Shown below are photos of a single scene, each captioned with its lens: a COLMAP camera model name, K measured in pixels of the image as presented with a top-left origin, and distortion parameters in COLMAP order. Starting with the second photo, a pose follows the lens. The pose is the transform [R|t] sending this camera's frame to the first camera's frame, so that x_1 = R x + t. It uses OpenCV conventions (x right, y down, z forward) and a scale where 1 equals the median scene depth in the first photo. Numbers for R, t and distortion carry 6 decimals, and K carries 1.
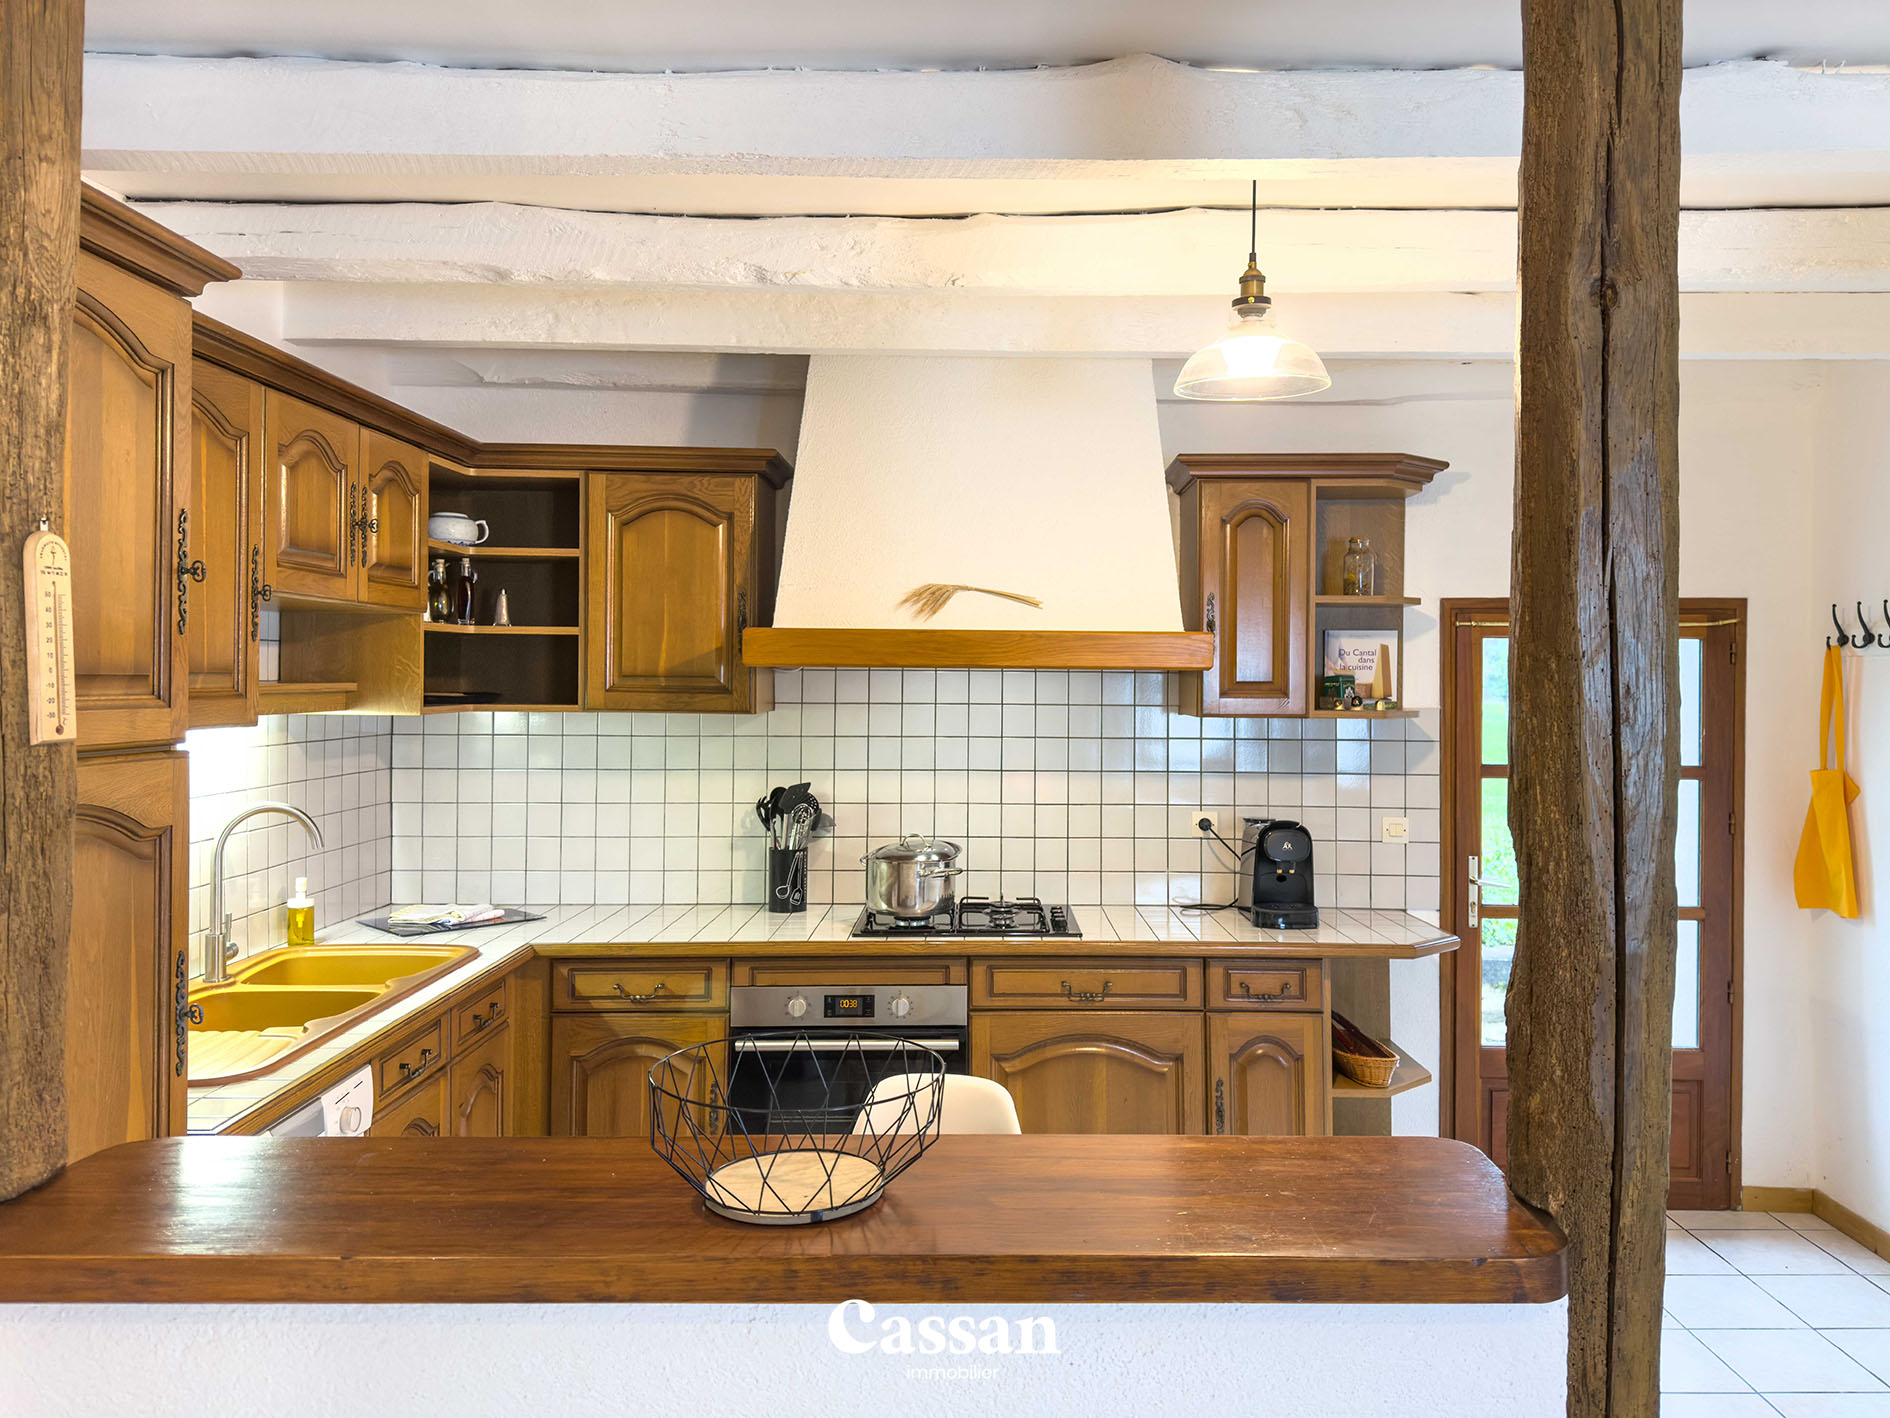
lens RADIAL K [[1367.2, 0, 985.6], [0, 1367.2, 666.6], [0, 0, 1]] dist [0.107857, -0.178796]
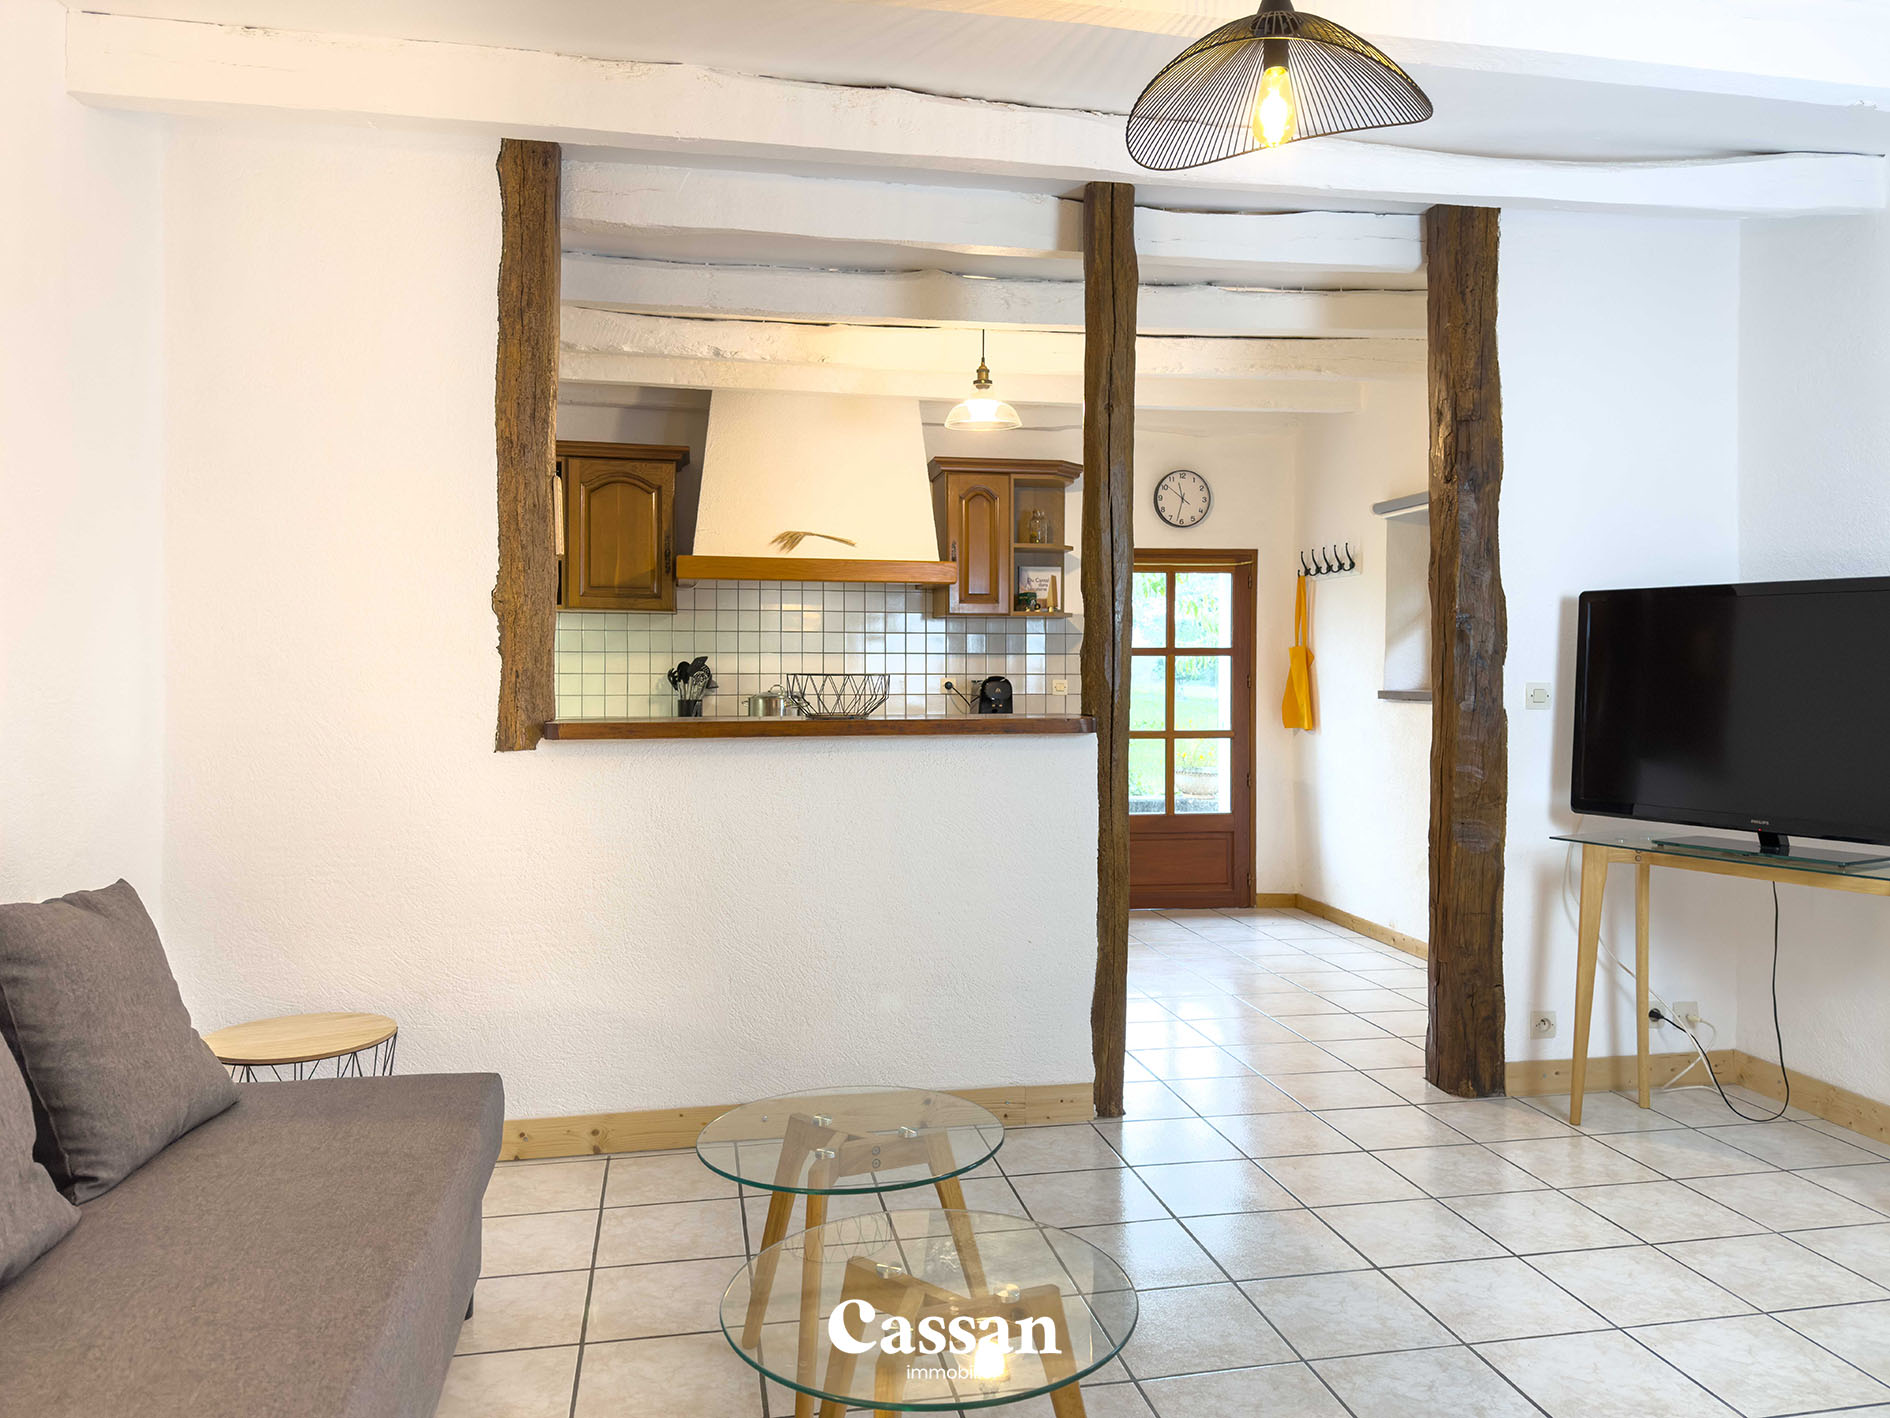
lens RADIAL K [[1321.4, 0, 950.5], [0, 1321.4, 667.4], [0, 0, 1]] dist [0.140115, -0.160773]
pose [[0.981818, -0.006298, 0.189720, -0.149304], [0.004915, 0.999958, 0.007760, 0.090178], [-0.189761, -0.006687, 0.981808, -0.596533]]
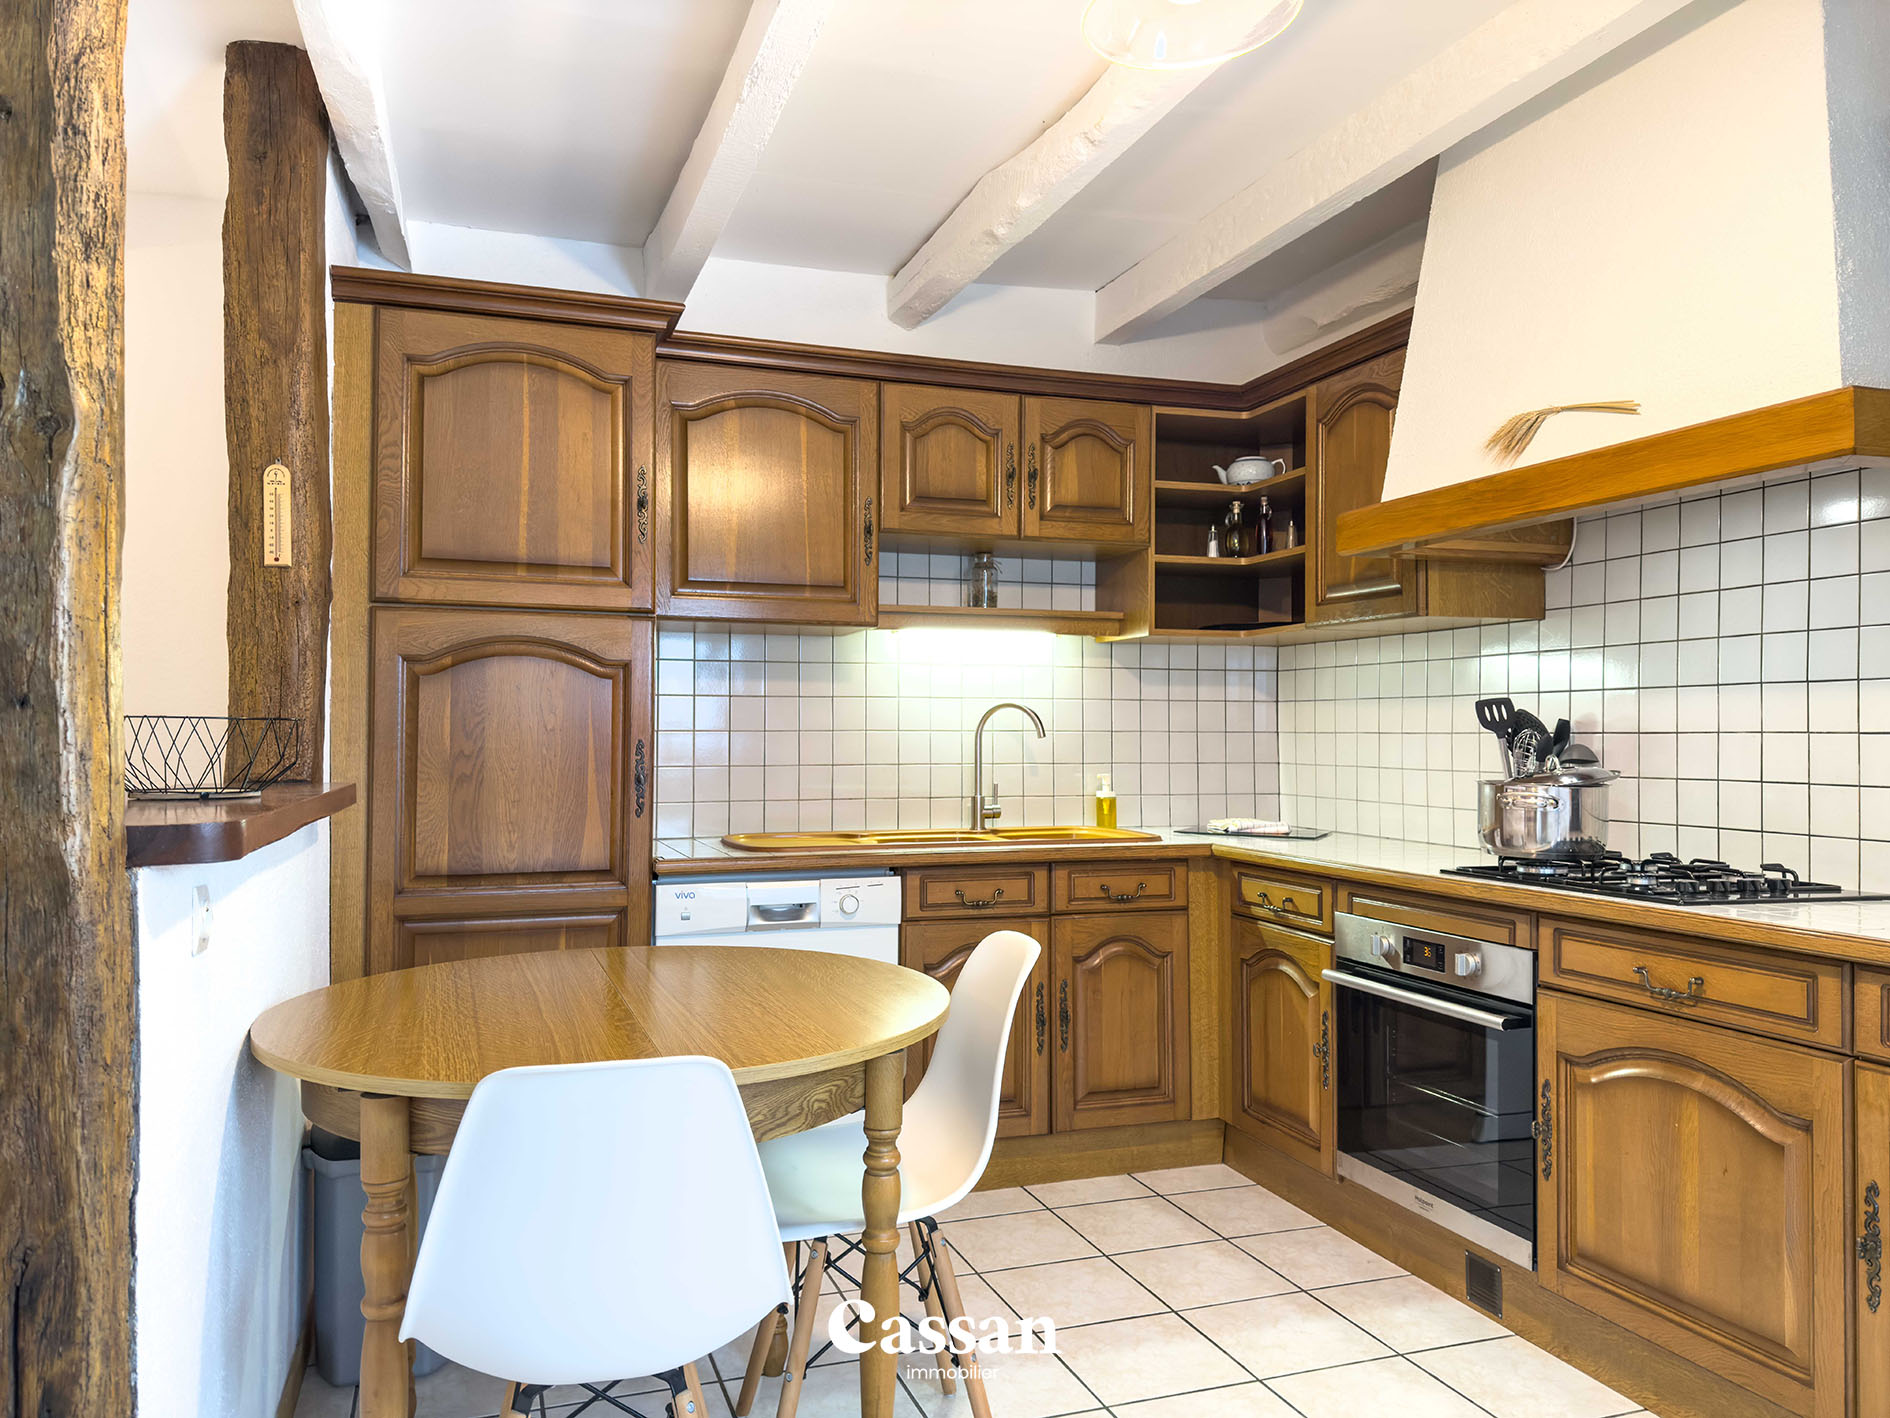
lens RADIAL K [[1355.3, 0, 945.0], [0, 1355.3, 709.0], [0, 0, 1]] dist [0.069534, -0.066859]
pose [[0.314695, -0.026262, -0.948830, 0.554396], [0.004700, 0.999648, -0.026109, 0.114638], [0.949181, 0.003757, 0.314707, 0.447215]]
